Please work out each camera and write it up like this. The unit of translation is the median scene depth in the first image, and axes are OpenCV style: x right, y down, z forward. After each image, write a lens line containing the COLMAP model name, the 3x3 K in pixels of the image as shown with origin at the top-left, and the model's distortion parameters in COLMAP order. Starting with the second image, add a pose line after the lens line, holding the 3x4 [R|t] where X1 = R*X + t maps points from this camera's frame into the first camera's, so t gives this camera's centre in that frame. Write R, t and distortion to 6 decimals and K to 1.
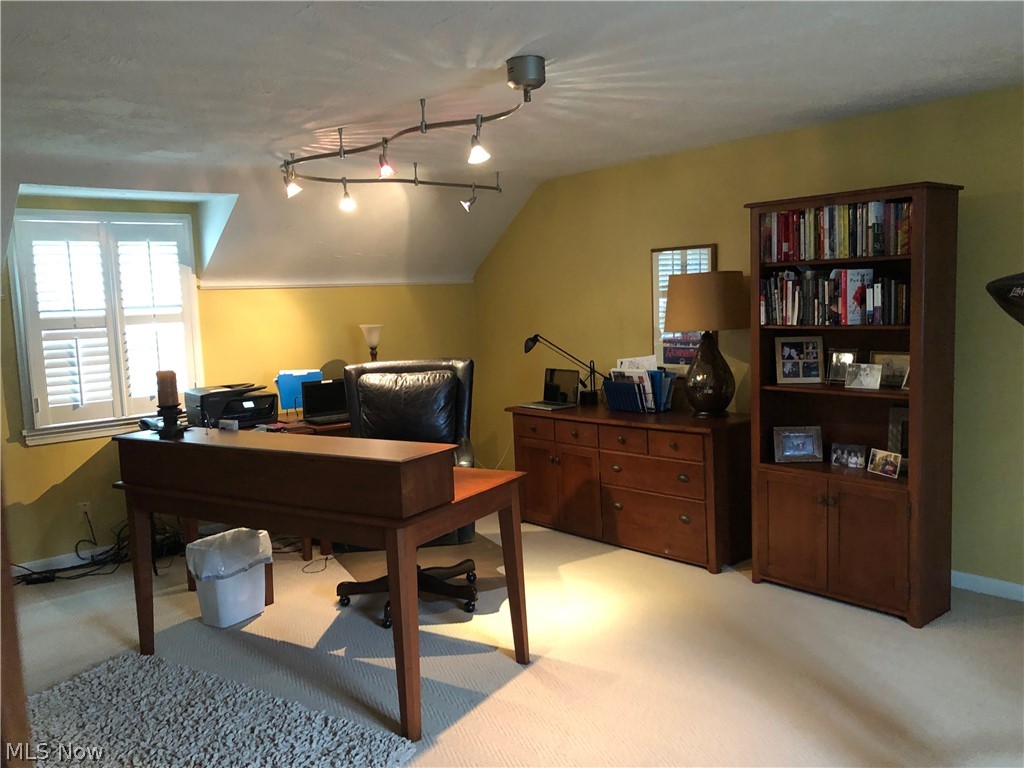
lens RADIAL K [[845.5, 0, 514.0], [0, 845.5, 382.0], [0, 0, 1]] dist [0.060532, -0.121184]
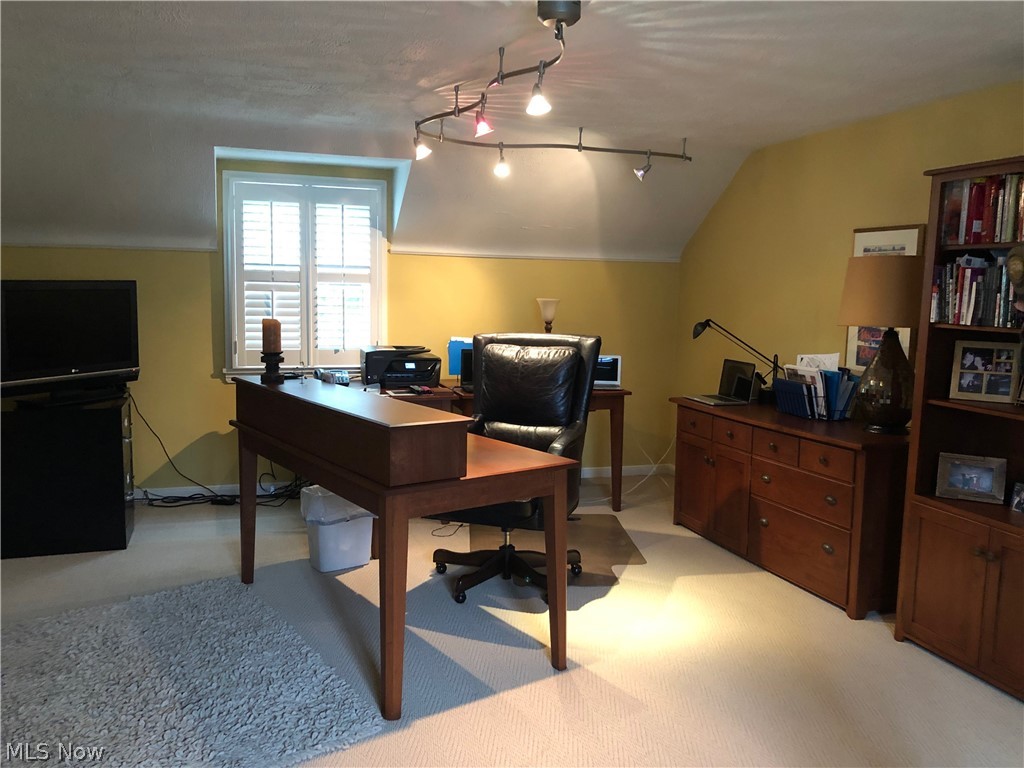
lens RADIAL K [[845.5, 0, 514.0], [0, 845.5, 382.0], [0, 0, 1]] dist [0.060532, -0.121184]
pose [[0.924306, 0.102372, -0.367667, 0.199775], [-0.096774, 0.994736, 0.033682, -0.000665], [0.369179, 0.004448, 0.929347, 0.098821]]
